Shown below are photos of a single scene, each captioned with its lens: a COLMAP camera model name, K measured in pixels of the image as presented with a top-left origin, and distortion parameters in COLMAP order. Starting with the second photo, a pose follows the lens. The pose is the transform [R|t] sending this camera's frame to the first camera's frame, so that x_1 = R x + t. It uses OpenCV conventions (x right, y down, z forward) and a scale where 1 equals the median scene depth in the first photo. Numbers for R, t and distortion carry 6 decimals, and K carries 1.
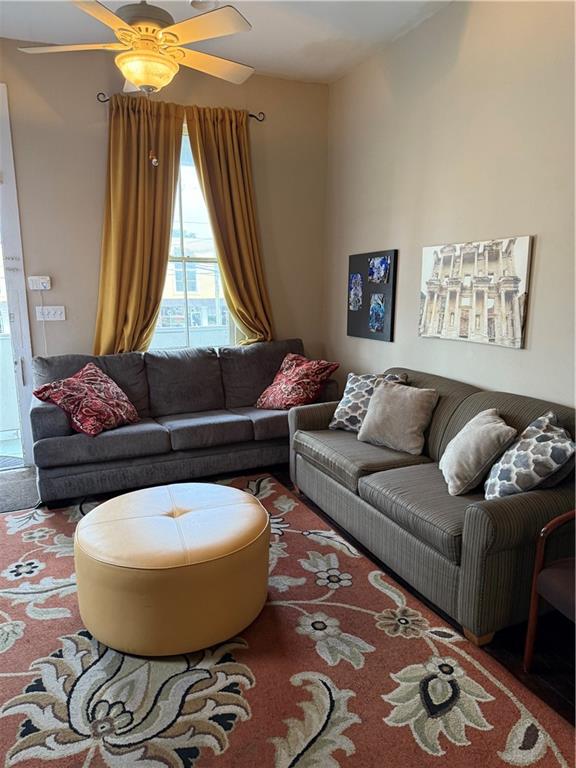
lens RADIAL K [[528.1, 0, 288.9], [0, 528.1, 389.9], [0, 0, 1]] dist [0.050648, -0.032330]
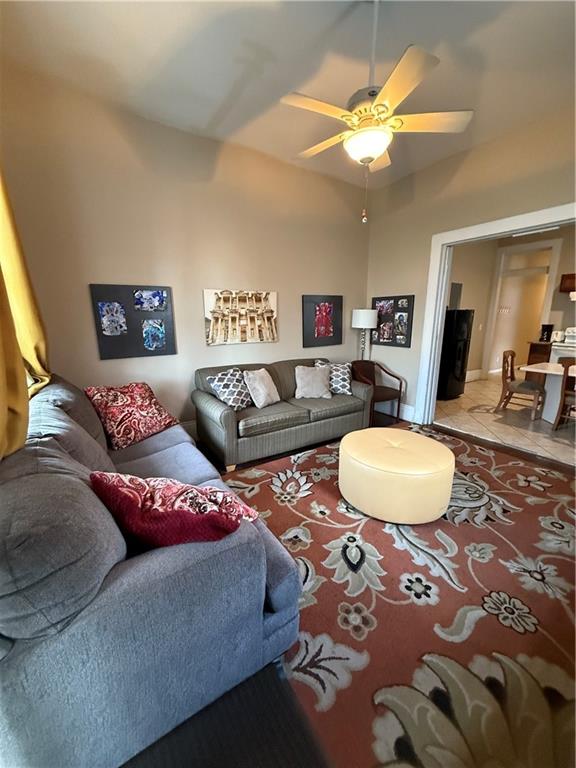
lens RADIAL K [[307.9, 0, 284.0], [0, 307.9, 381.7], [0, 0, 1]] dist [0.008909, 0.001985]
pose [[-0.149550, -0.212312, 0.965691, -0.739287], [0.189434, 0.952429, 0.238733, -0.186140], [-0.970438, 0.218637, -0.102217, 0.952948]]
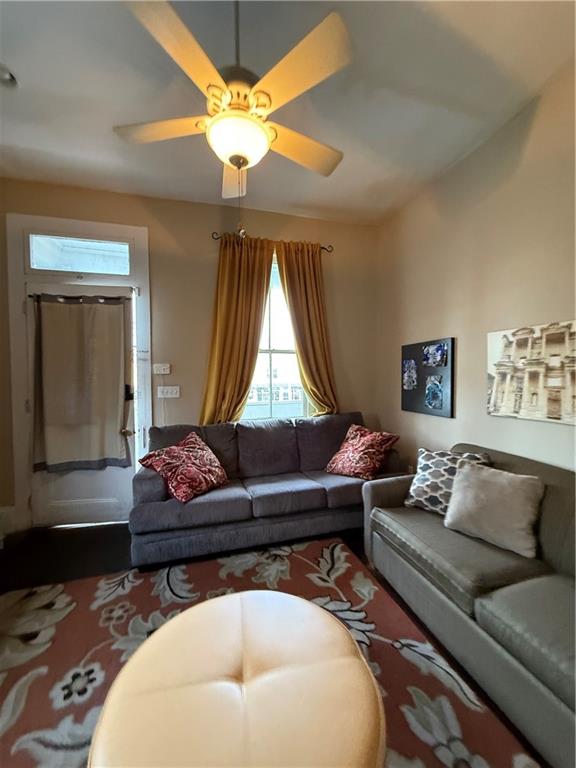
lens RADIAL K [[307.9, 0, 288.2], [0, 307.9, 382.6], [0, 0, 1]] dist [0.008909, 0.001985]
pose [[0.990830, -0.000976, -0.135114, -0.067196], [-0.021850, 0.985655, -0.167350, -0.056055], [0.133339, 0.168768, 0.976595, 0.359717]]
